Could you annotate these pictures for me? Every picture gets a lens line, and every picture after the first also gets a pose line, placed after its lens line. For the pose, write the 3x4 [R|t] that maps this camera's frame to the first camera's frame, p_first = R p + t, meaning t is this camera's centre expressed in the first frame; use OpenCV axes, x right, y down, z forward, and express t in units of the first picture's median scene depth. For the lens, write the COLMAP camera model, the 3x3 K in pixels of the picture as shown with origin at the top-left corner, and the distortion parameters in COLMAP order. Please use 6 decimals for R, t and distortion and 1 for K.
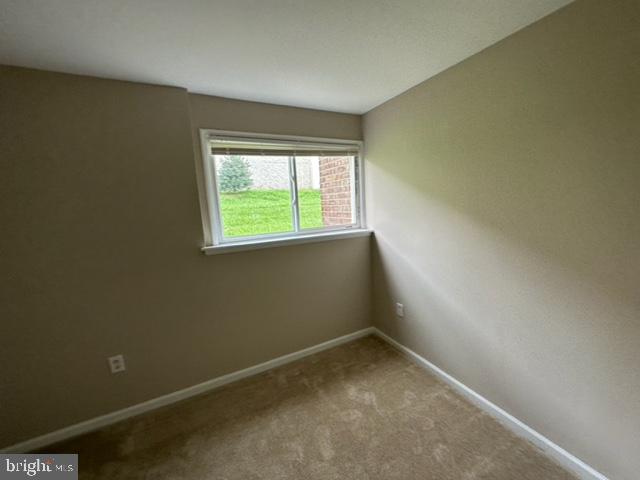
lens RADIAL K [[255.1, 0, 320.8], [0, 255.1, 240.7], [0, 0, 1]] dist [-0.006607, 0.001847]
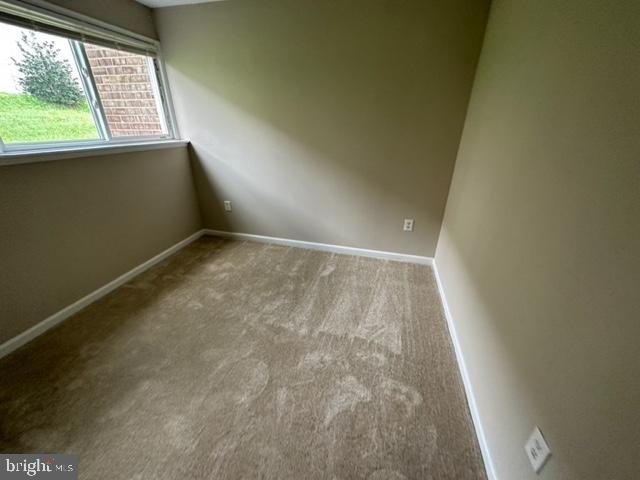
lens RADIAL K [[255.1, 0, 315.9], [0, 255.1, 243.7], [0, 0, 1]] dist [-0.006607, 0.001847]
pose [[0.667551, -0.265218, 0.695727, -0.313920], [0.065679, 0.951740, 0.299794, 0.088776], [-0.741662, -0.154433, 0.652754, -0.186745]]
